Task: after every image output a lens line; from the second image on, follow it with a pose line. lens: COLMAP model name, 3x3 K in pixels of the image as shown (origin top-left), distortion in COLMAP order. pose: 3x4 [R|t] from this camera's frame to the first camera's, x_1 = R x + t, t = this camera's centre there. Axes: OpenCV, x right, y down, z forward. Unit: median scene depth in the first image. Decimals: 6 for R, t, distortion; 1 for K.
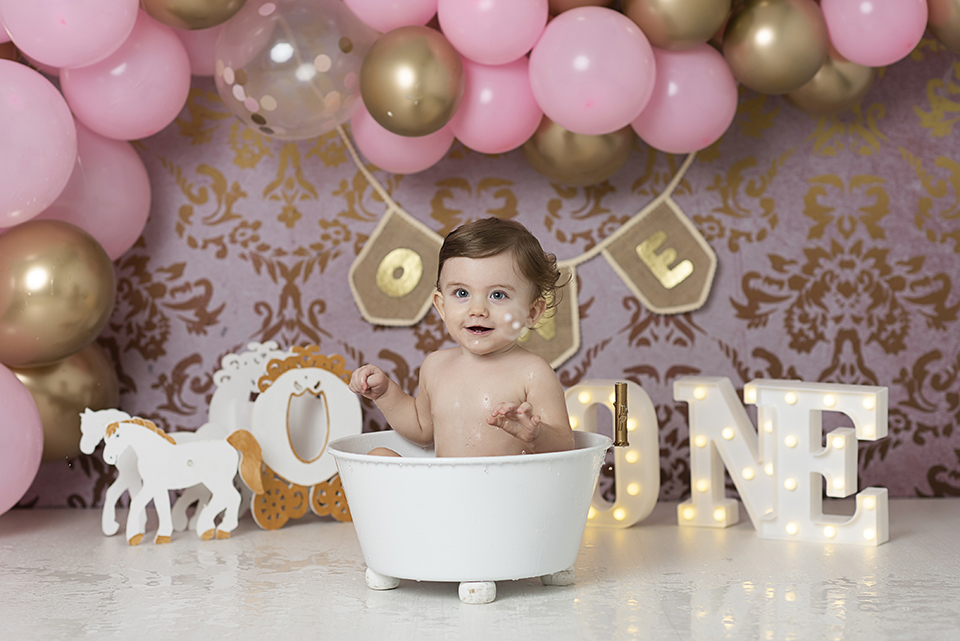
lens RADIAL K [[2321.4, 0, 480.0], [0, 2321.4, 320.5], [0, 0, 1]] dist [-0.009369, 0.435797]
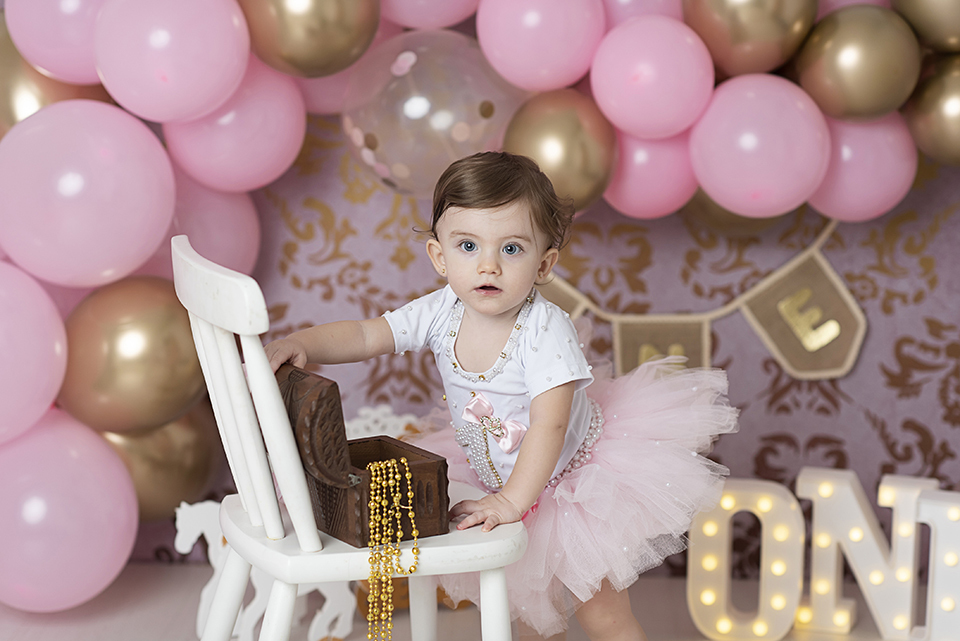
lens RADIAL K [[2321.4, 0, 480.0], [0, 2321.4, 320.5], [0, 0, 1]] dist [-0.009369, 0.435797]
pose [[0.998776, 0.037694, -0.032014, -0.021251], [-0.034855, 0.995768, 0.085036, -0.099193], [0.035084, -0.083816, 0.995863, 0.085171]]
